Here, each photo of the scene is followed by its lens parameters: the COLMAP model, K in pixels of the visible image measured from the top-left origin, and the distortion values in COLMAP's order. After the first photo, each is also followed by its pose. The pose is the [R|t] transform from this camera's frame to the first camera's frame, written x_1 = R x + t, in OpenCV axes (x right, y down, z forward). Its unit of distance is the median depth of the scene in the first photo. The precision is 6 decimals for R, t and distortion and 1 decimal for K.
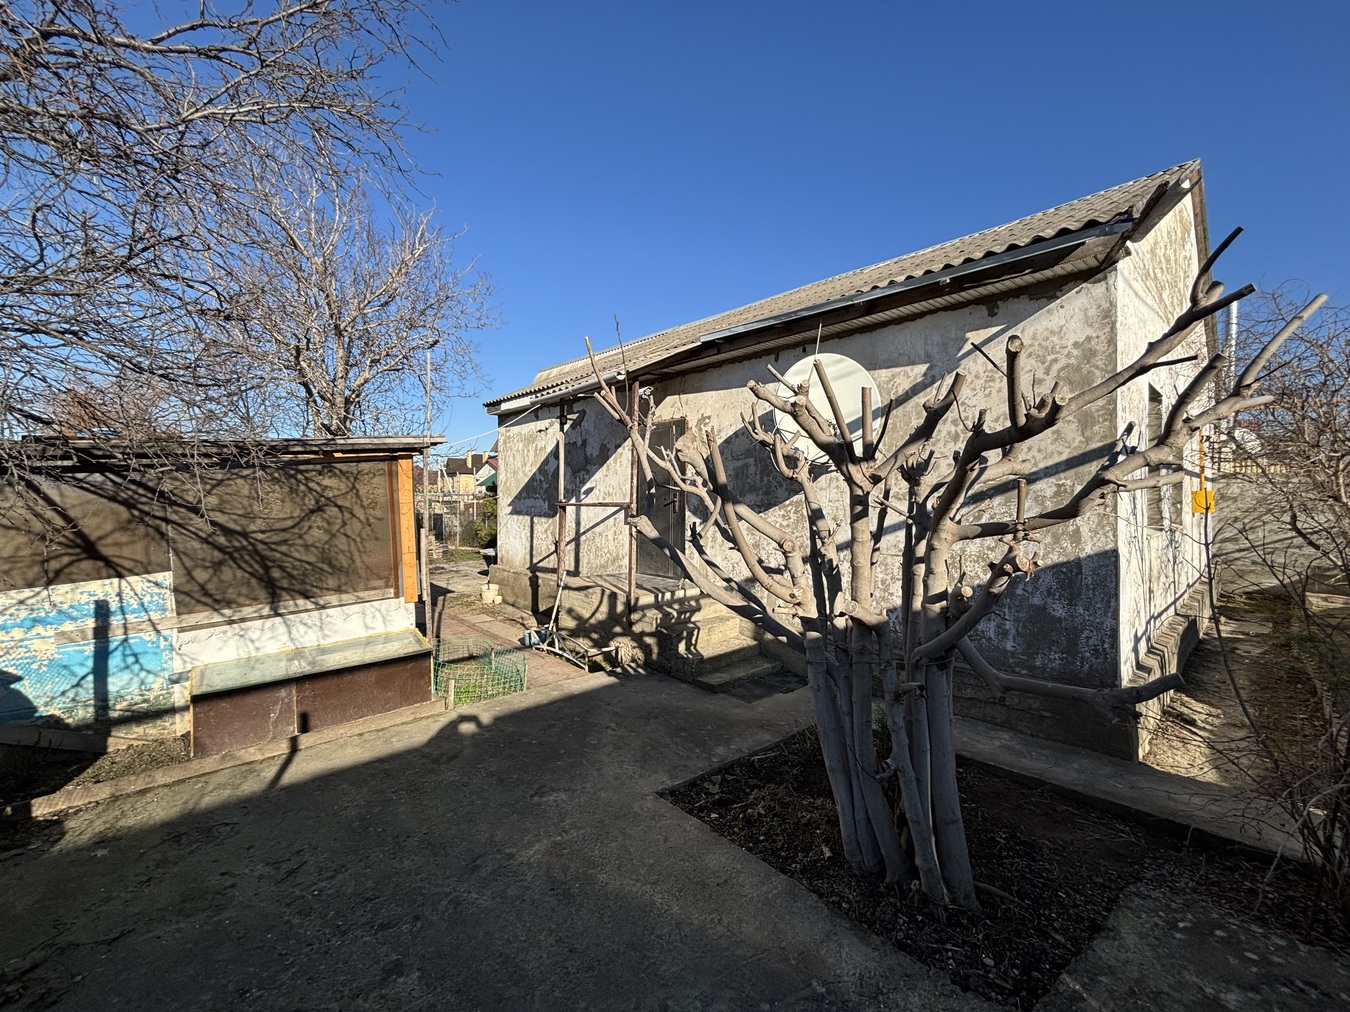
lens RADIAL K [[538.7, 0, 668.6], [0, 538.7, 503.9], [0, 0, 1]] dist [-0.000410, -0.000386]
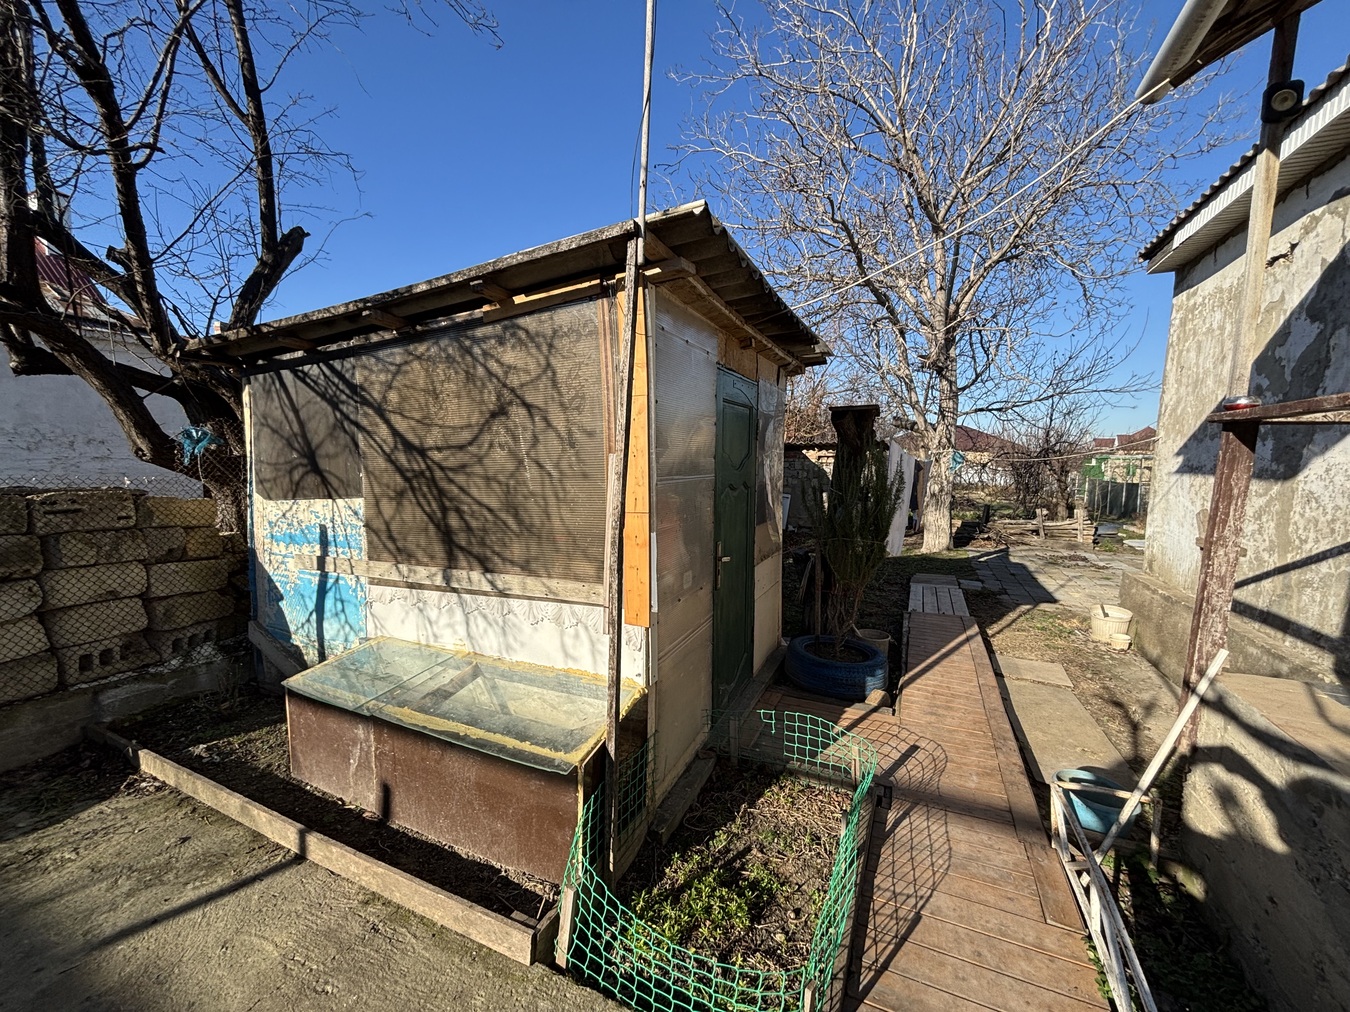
lens RADIAL K [[538.7, 0, 682.5], [0, 538.7, 506.3], [0, 0, 1]] dist [-0.000410, -0.000386]
pose [[0.406641, 0.092711, -0.908872, -0.087278], [-0.034834, 0.995688, 0.085982, 0.052729], [0.912924, -0.003304, 0.408116, 0.968647]]
